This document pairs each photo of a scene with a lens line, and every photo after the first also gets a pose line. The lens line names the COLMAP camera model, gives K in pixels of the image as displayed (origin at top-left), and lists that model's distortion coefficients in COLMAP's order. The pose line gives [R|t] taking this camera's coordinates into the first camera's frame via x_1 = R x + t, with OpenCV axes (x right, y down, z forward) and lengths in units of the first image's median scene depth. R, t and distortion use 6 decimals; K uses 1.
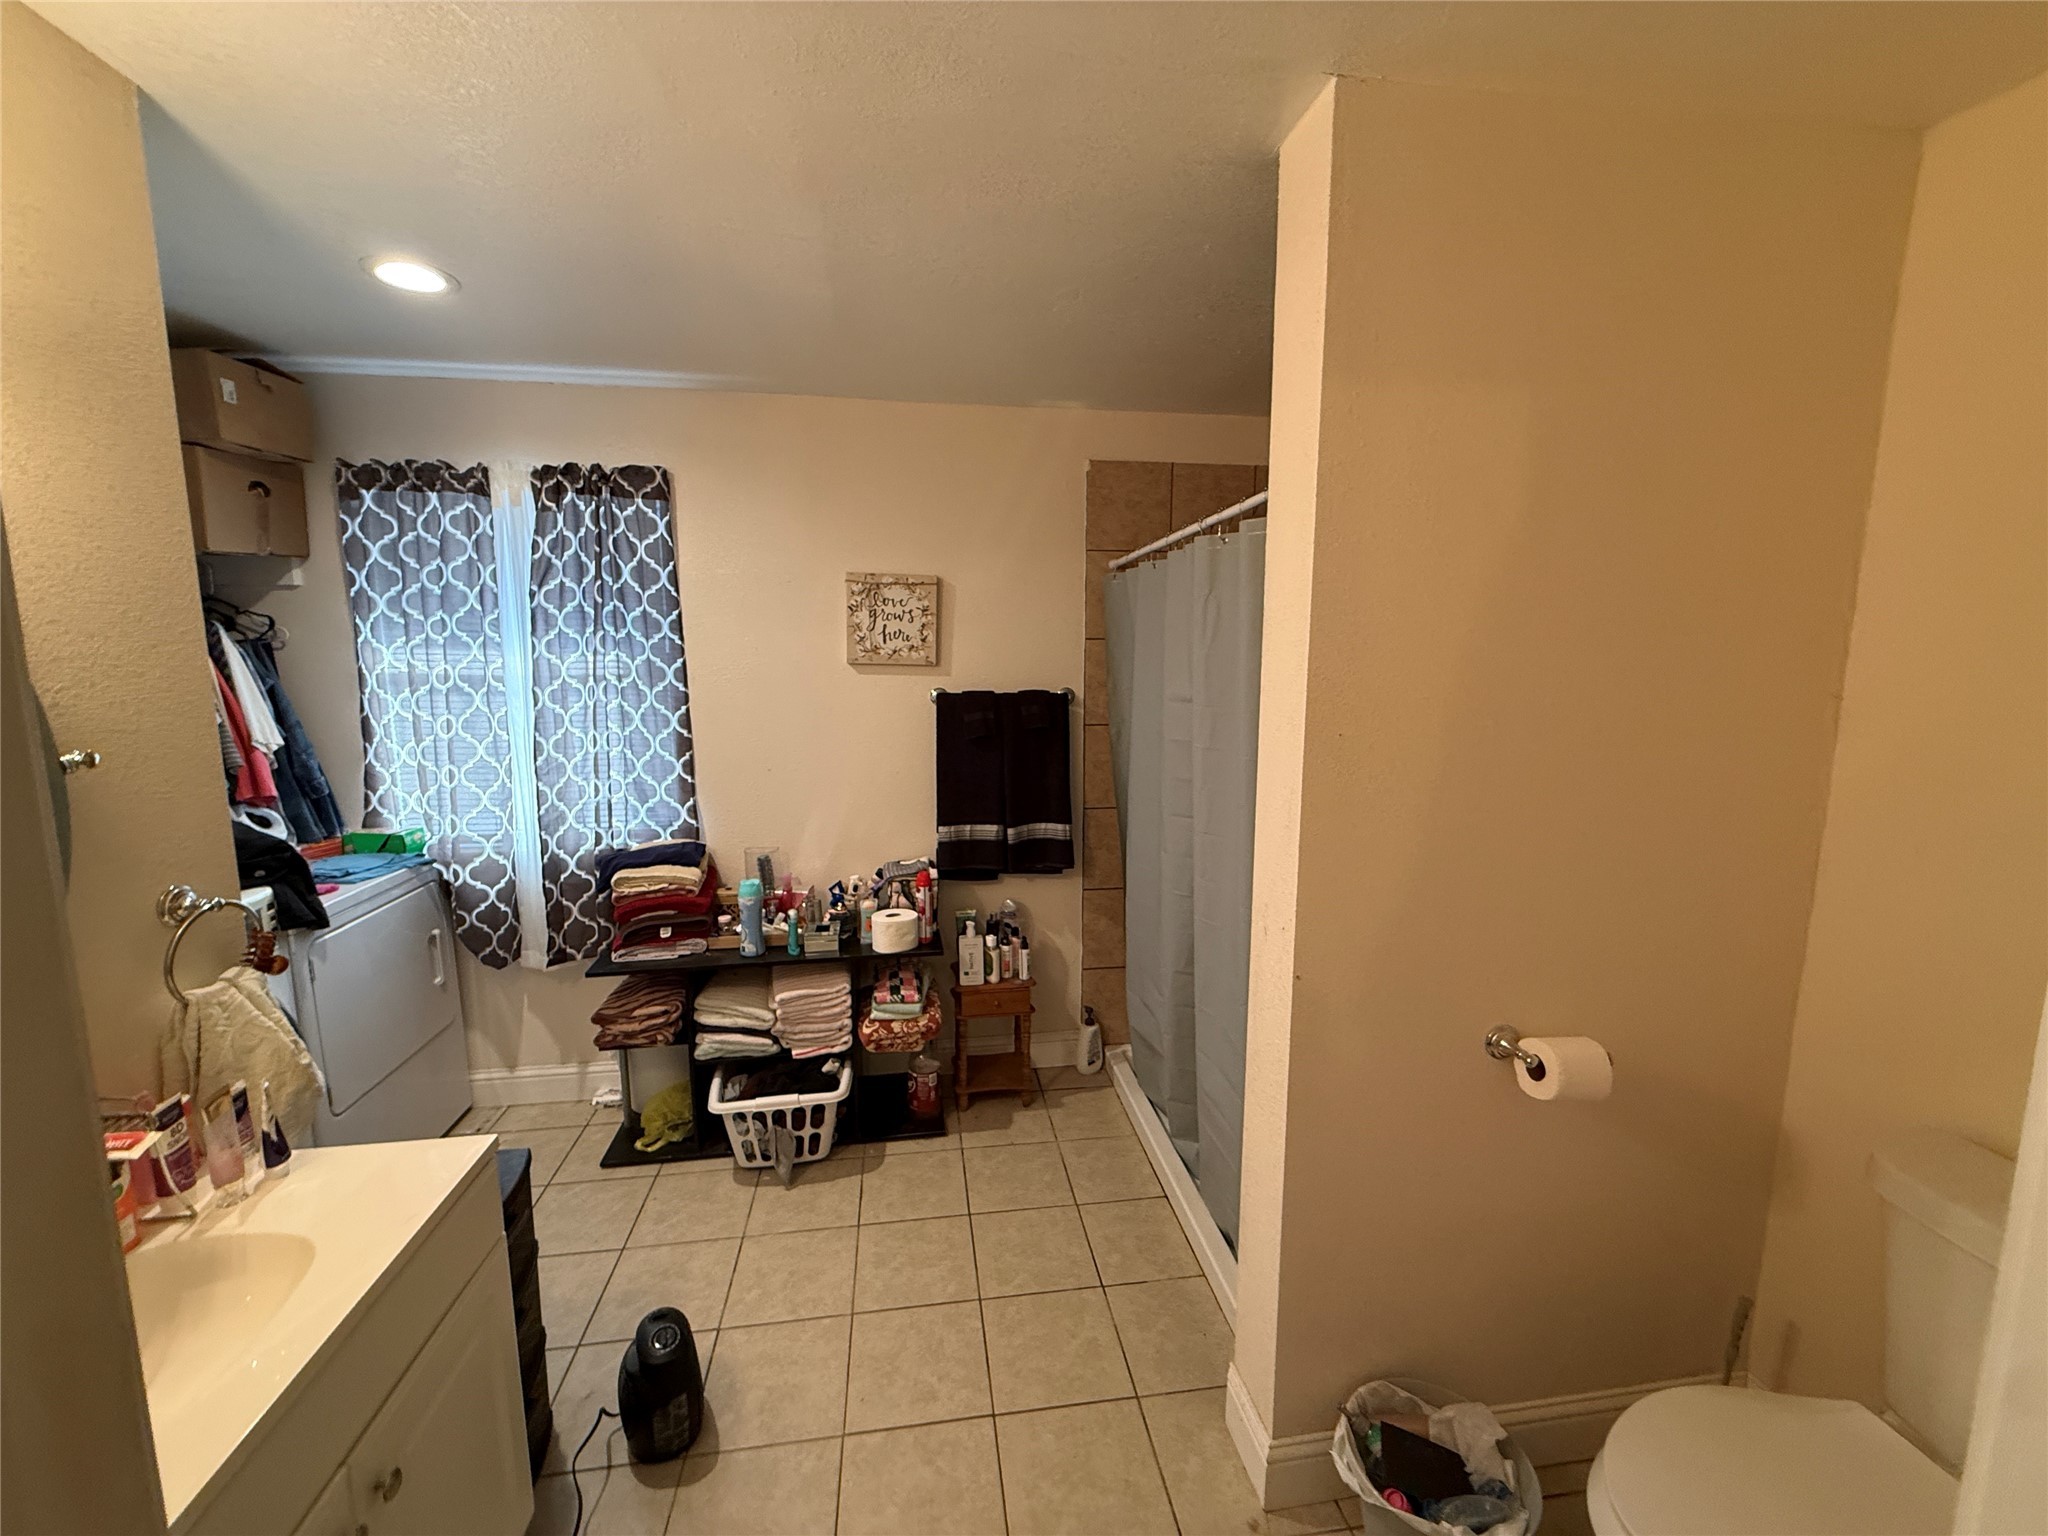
lens RADIAL K [[814.6, 0, 1021.5], [0, 814.6, 767.3], [0, 0, 1]] dist [-0.000489, -0.000058]
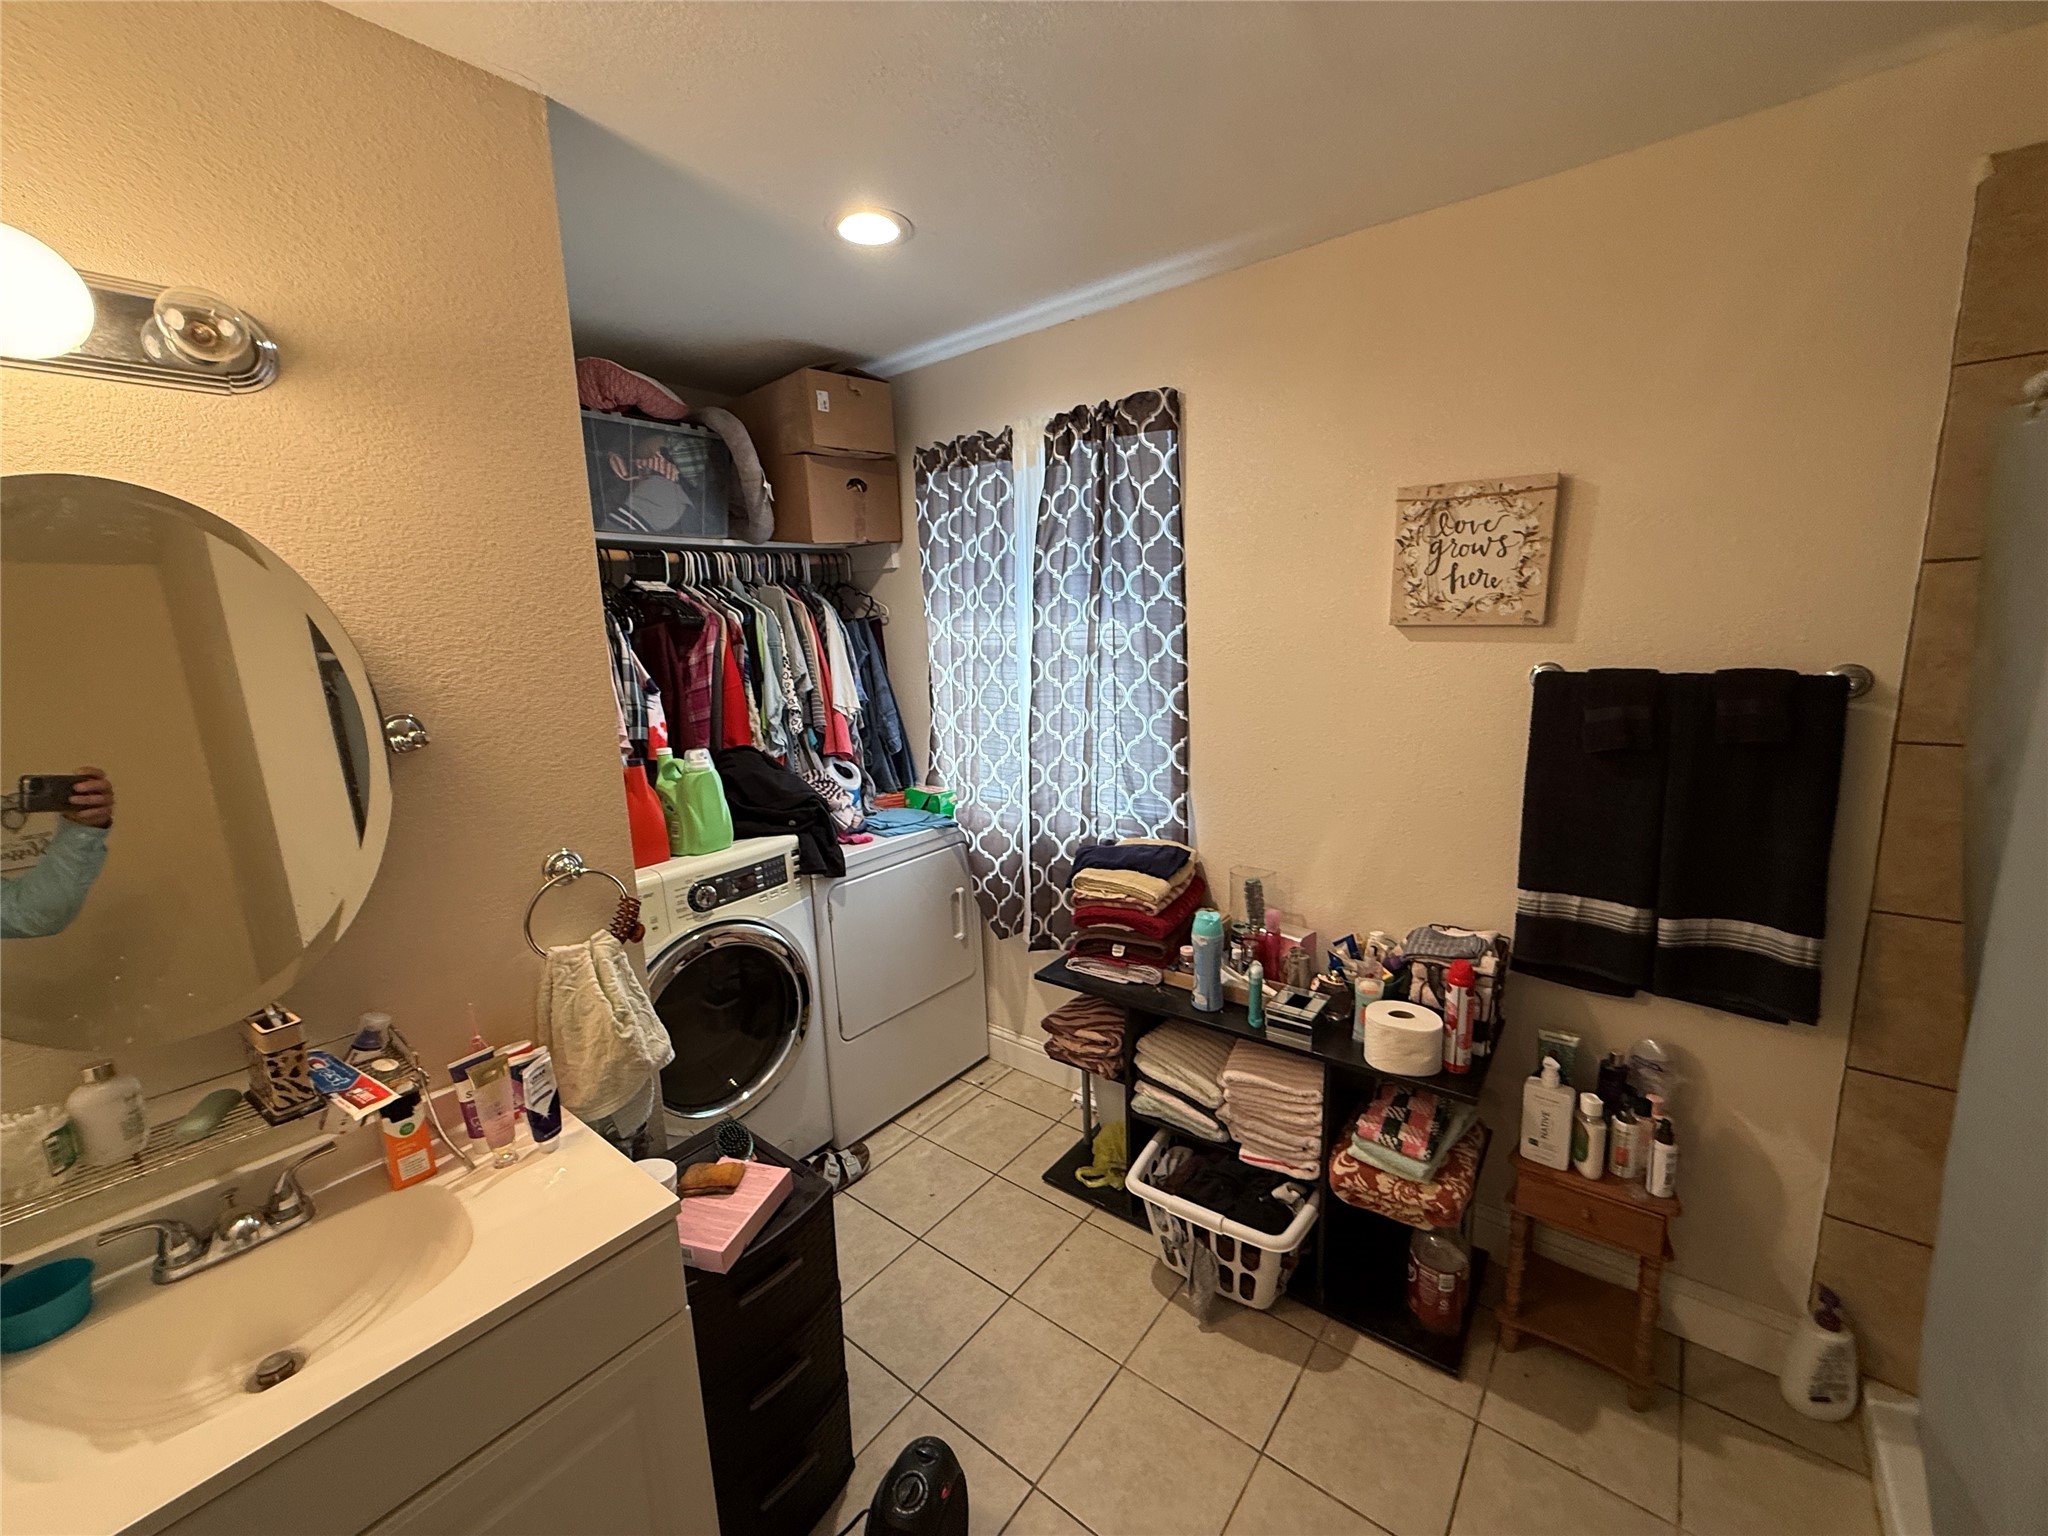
lens RADIAL K [[814.6, 0, 1021.5], [0, 814.6, 767.3], [0, 0, 1]] dist [-0.000489, -0.000058]
pose [[0.681039, 0.104163, -0.724800, 0.087016], [-0.067923, 0.994549, 0.079107, -0.046200], [0.729090, -0.004644, 0.684402, 0.334962]]
